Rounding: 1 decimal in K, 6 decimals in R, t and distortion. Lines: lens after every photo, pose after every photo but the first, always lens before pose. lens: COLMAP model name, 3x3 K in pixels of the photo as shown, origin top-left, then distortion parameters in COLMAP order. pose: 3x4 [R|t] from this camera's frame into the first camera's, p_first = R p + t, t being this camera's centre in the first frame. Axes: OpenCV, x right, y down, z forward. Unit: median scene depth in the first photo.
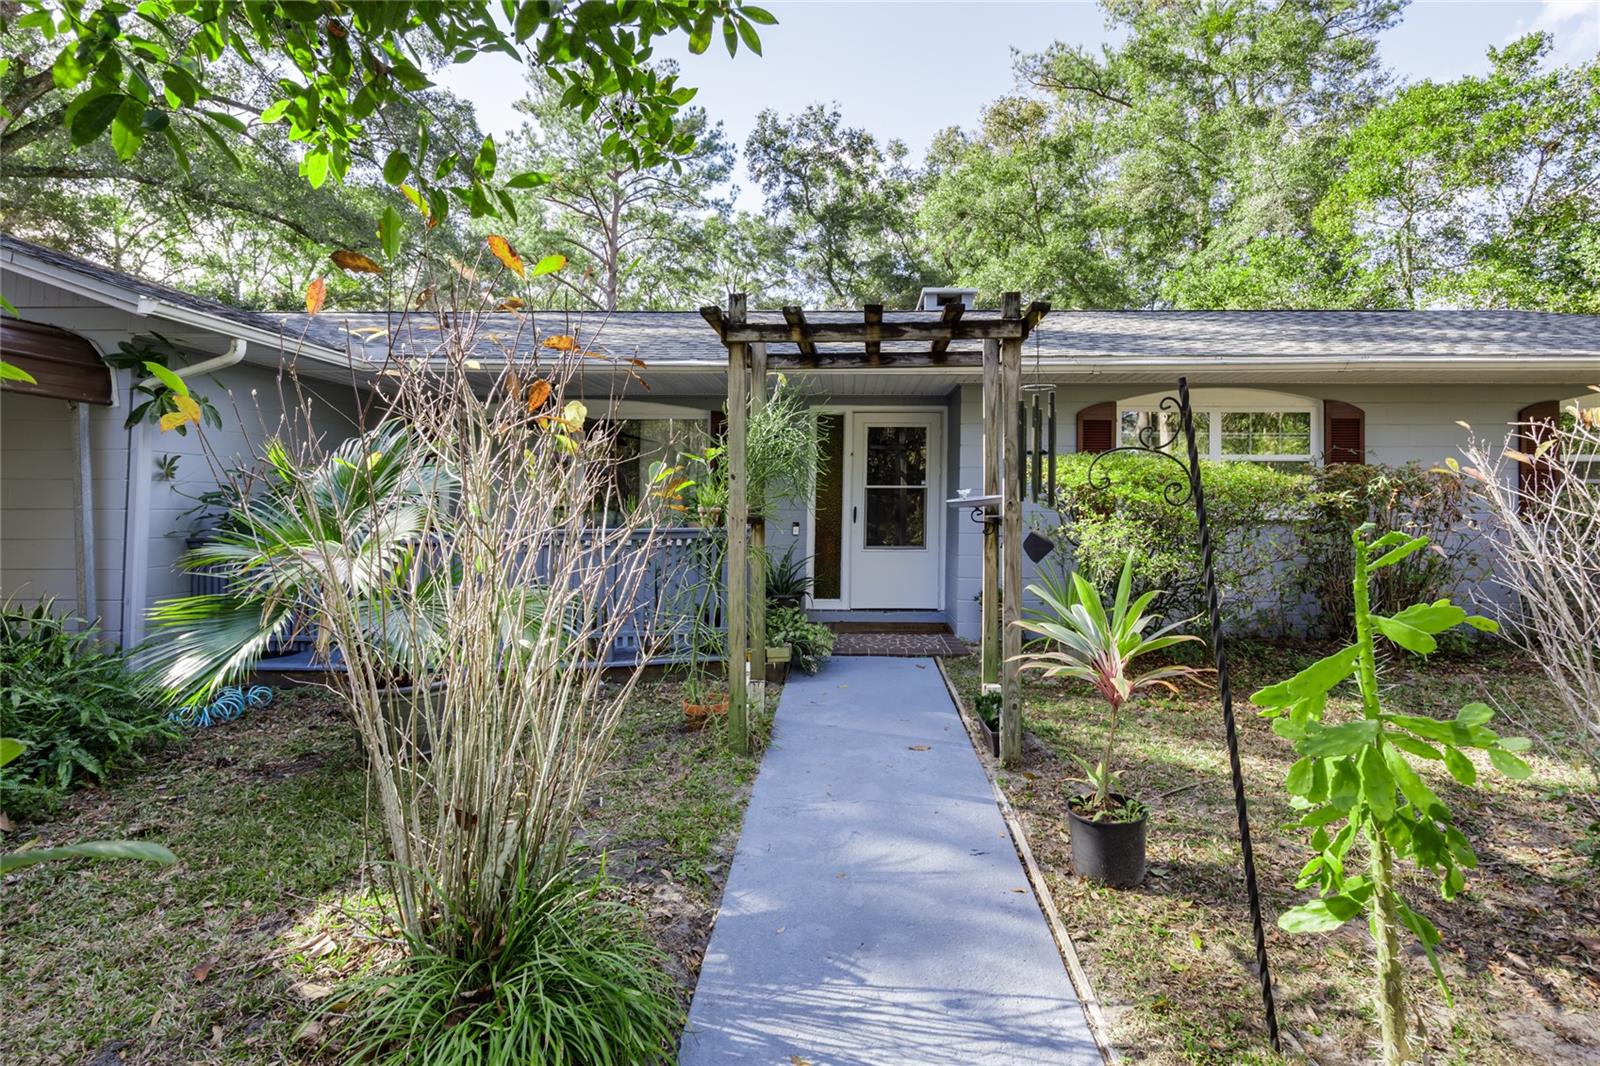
lens RADIAL K [[651.4, 0, 798.8], [0, 651.4, 458.7], [0, 0, 1]] dist [-0.000555, -0.000009]
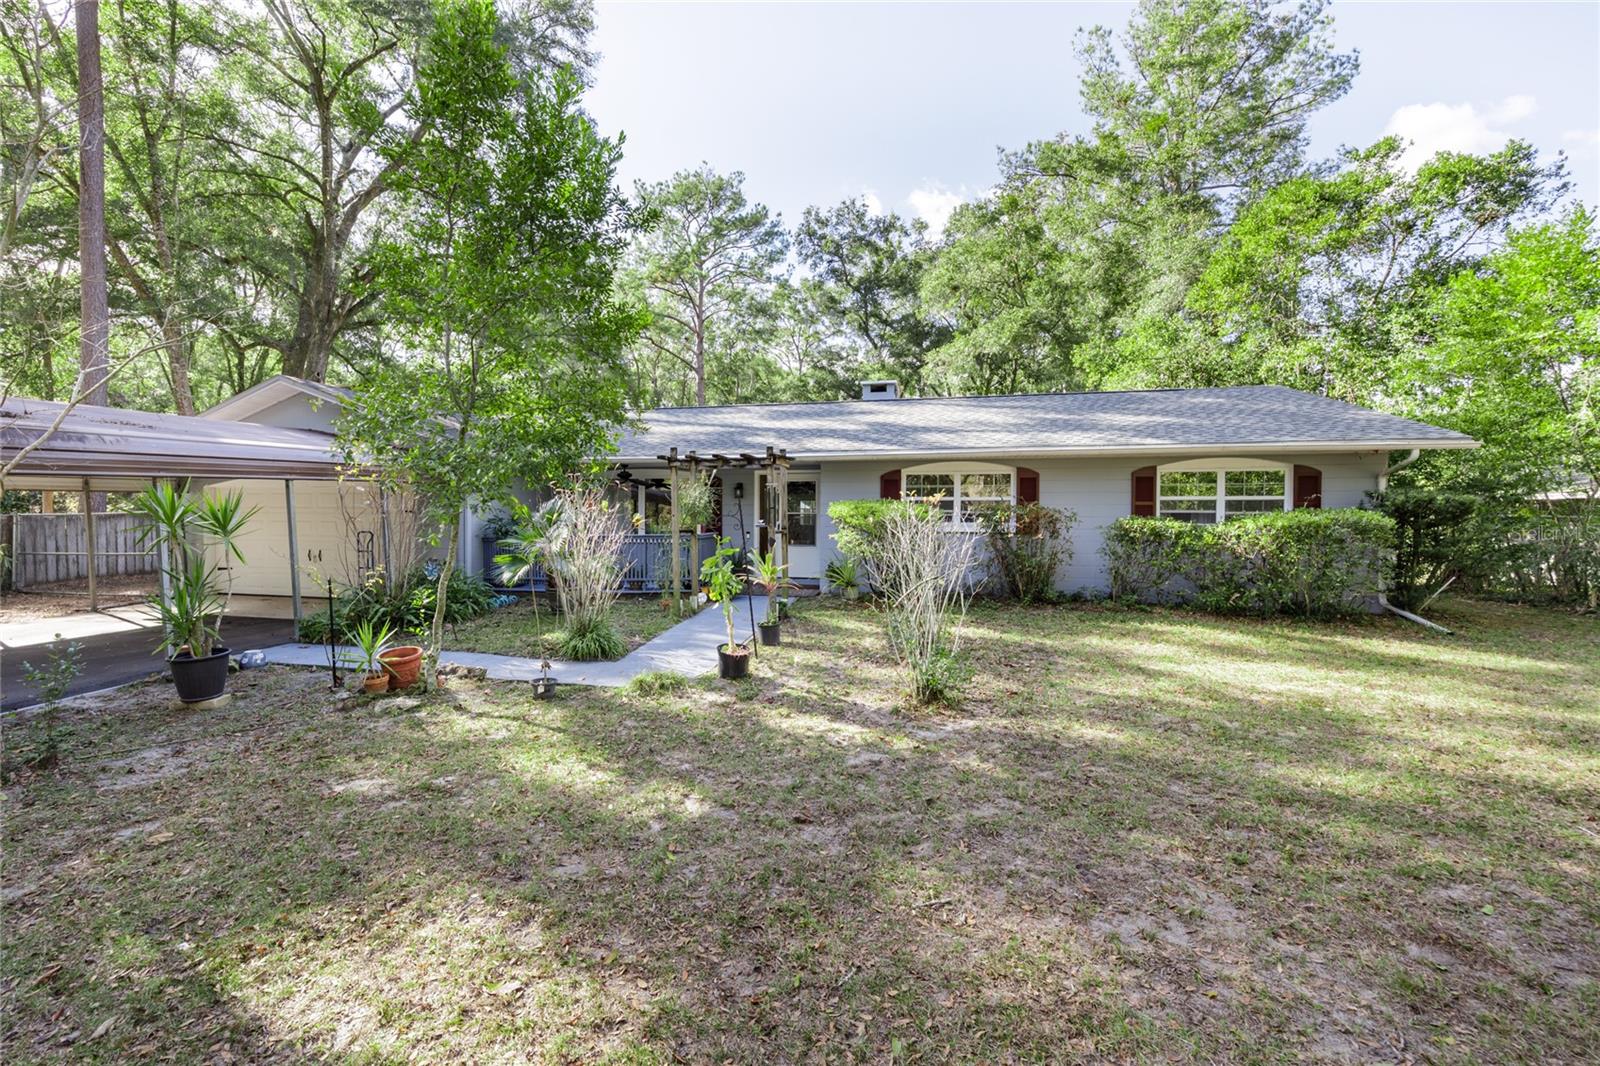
lens RADIAL K [[658.3, 0, 797.7], [0, 658.3, 493.4], [0, 0, 1]] dist [-0.001742, -0.000120]
pose [[0.981056, -0.005717, -0.193638, 0.168977], [0.014602, 0.998903, 0.044487, -0.032454], [0.193172, -0.046472, 0.980064, -0.287208]]
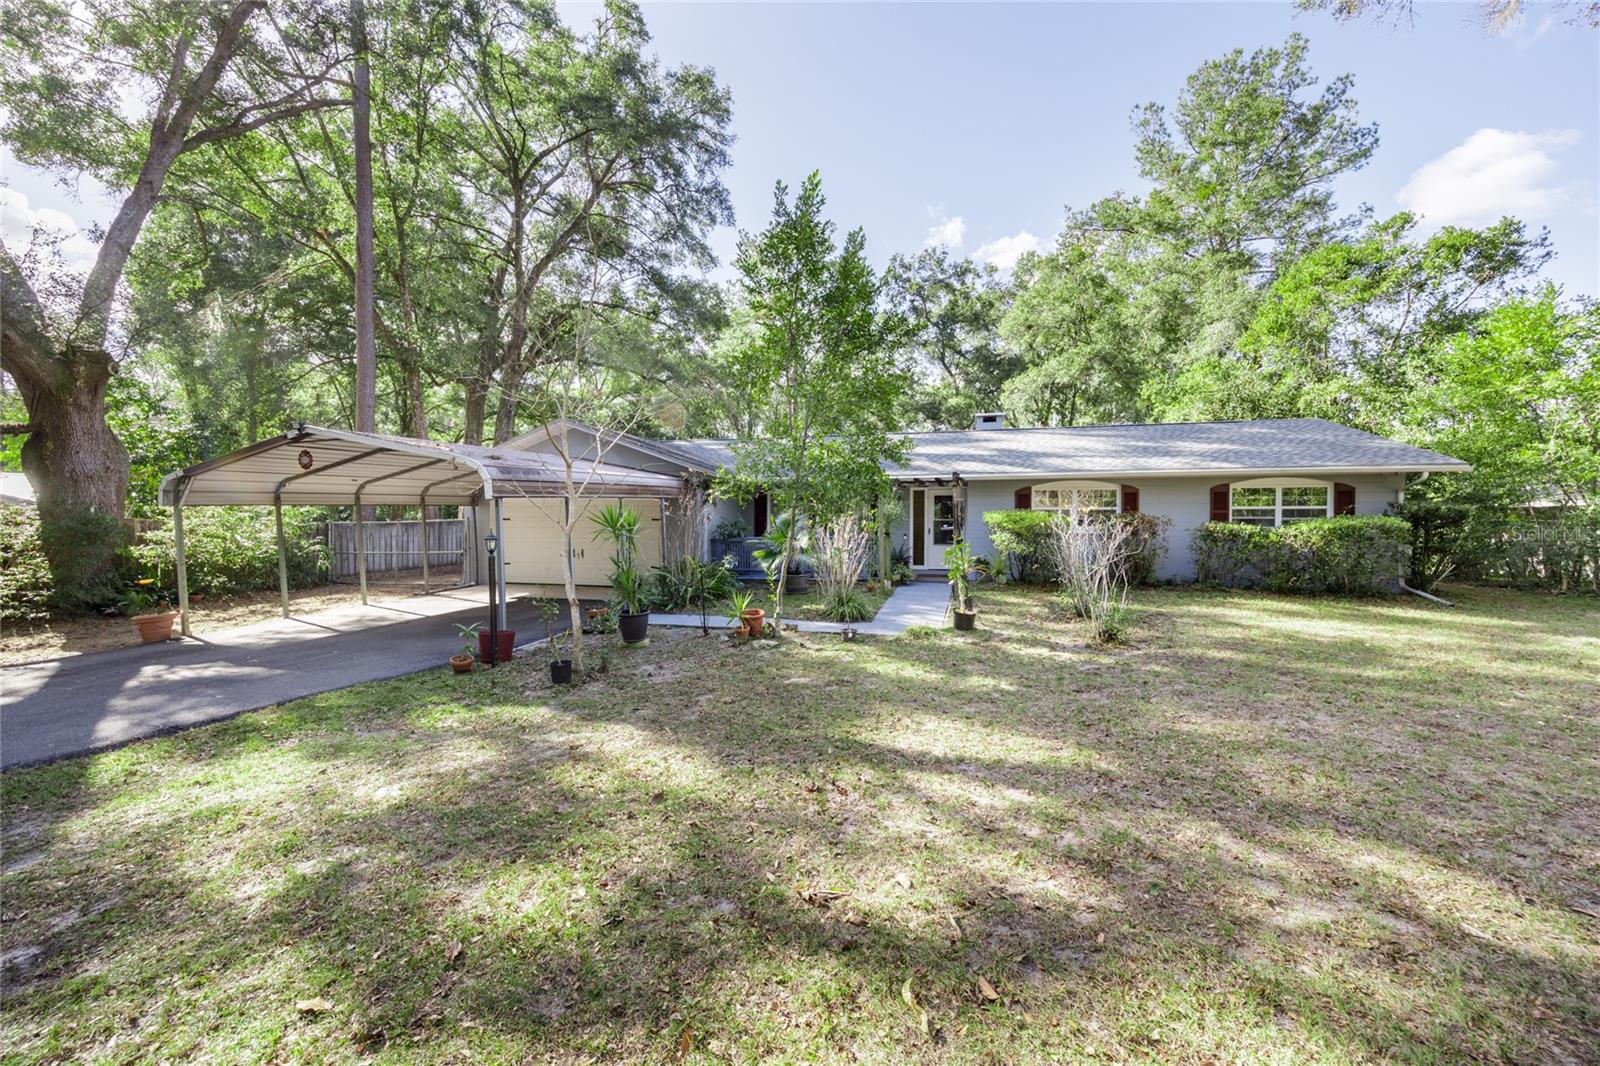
lens RADIAL K [[651.5, 0, 804.5], [0, 651.5, 498.1], [0, 0, 1]] dist [-0.000189, 0.000012]
pose [[0.978533, -0.009874, -0.205852, 0.043981], [0.018857, 0.998951, 0.041720, -0.049399], [0.205224, -0.044706, 0.977693, -0.495565]]
